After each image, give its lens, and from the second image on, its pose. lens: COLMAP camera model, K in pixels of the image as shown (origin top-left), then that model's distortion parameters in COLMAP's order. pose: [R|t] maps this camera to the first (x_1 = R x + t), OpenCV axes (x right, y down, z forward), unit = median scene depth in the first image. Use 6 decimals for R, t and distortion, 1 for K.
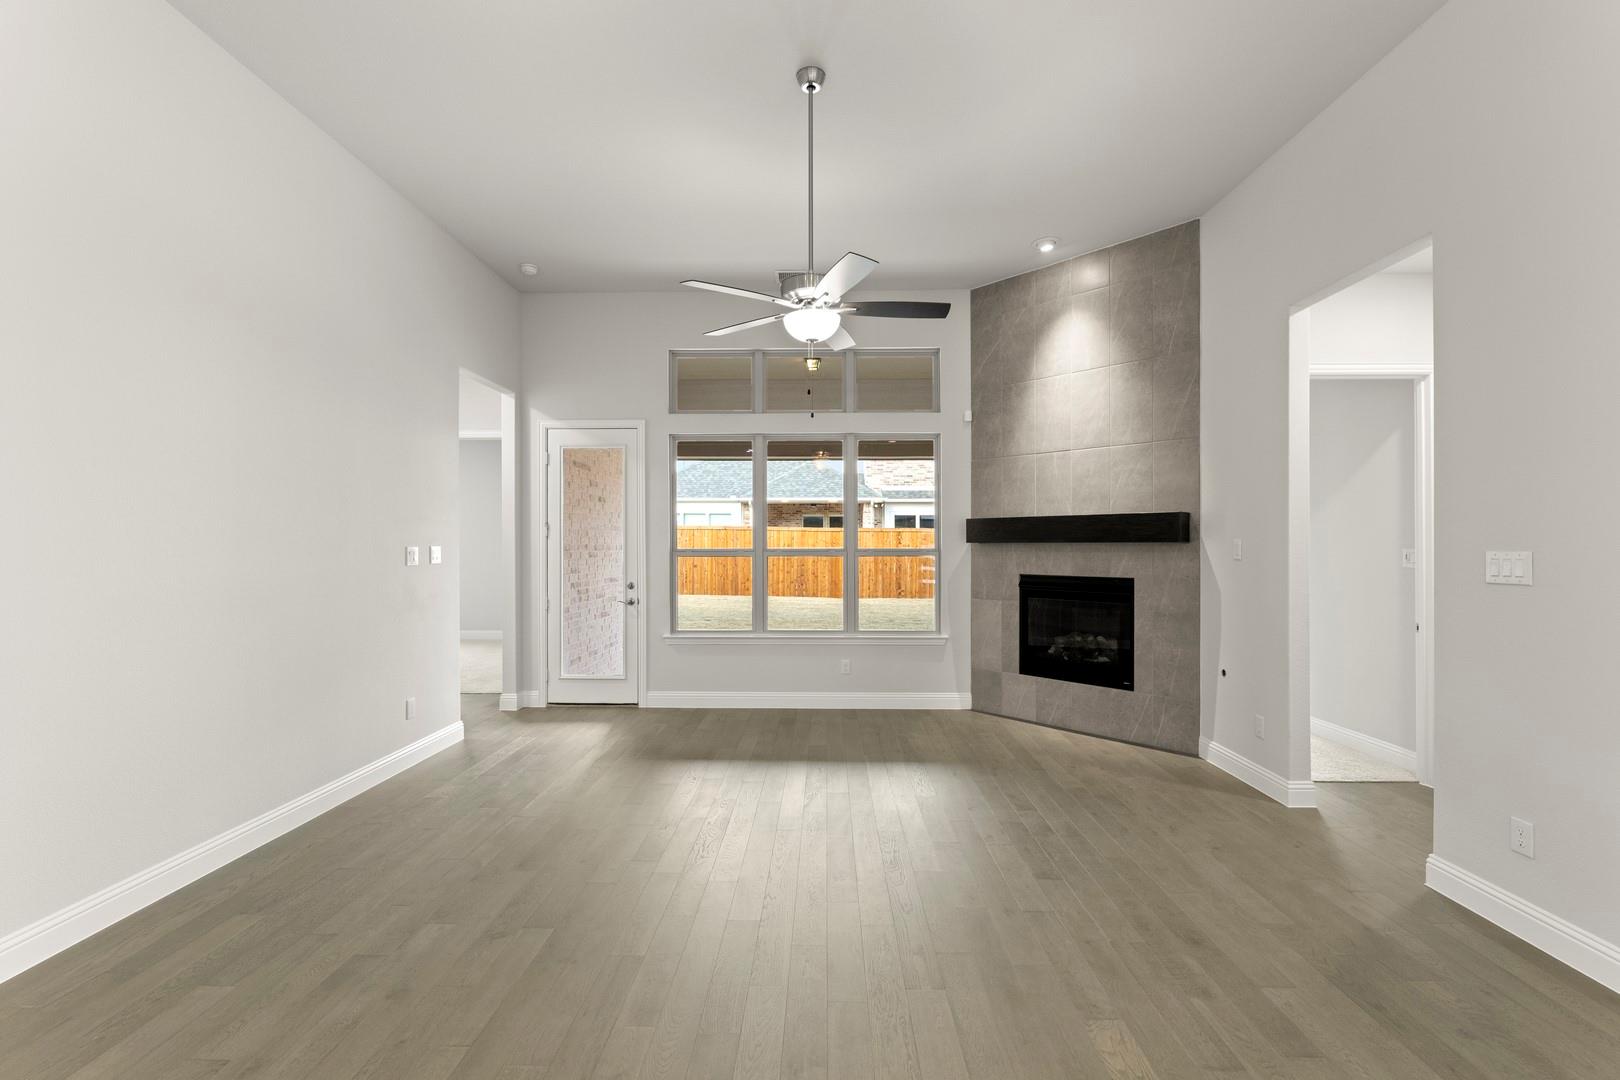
lens RADIAL K [[683.0, 0, 808.9], [0, 683.0, 551.7], [0, 0, 1]] dist [-0.002349, -0.000152]
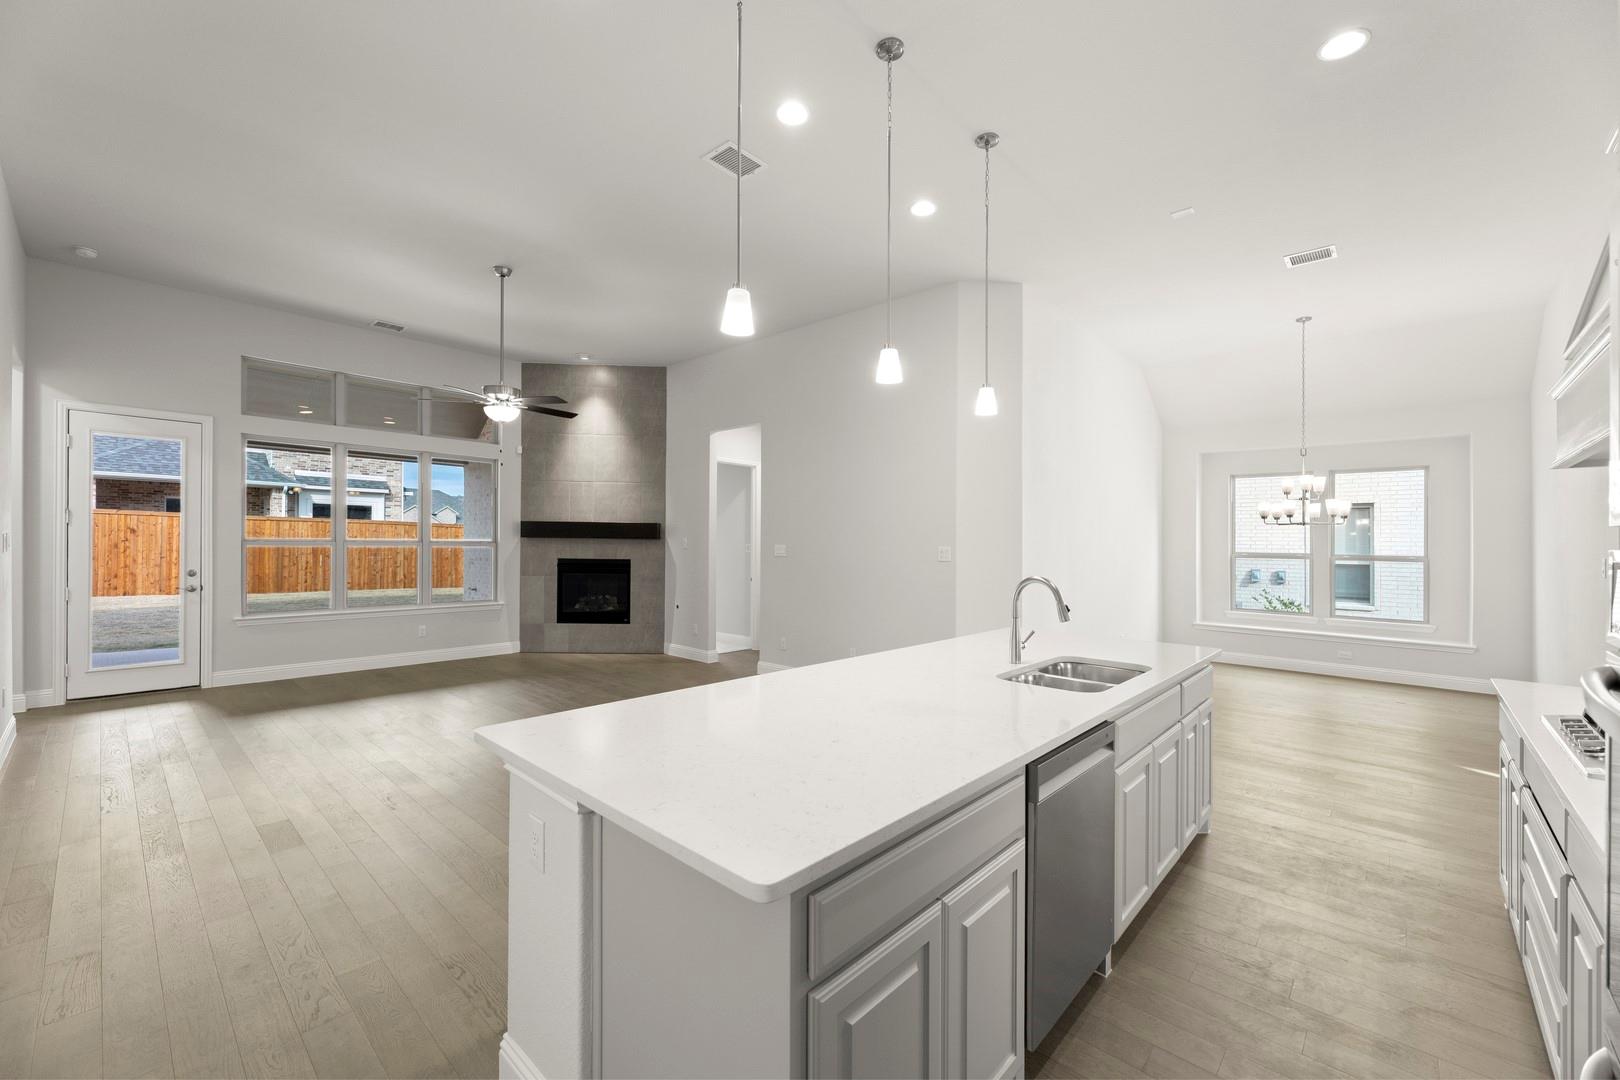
lens RADIAL K [[650.9, 0, 807.1], [0, 650.9, 537.7], [0, 0, 1]] dist [0.000279, 0.000161]
pose [[0.668189, 0.015164, 0.743837, -0.415988], [-0.006774, 0.999875, -0.014299, 0.003721], [-0.743961, 0.004516, 0.668208, -0.406519]]
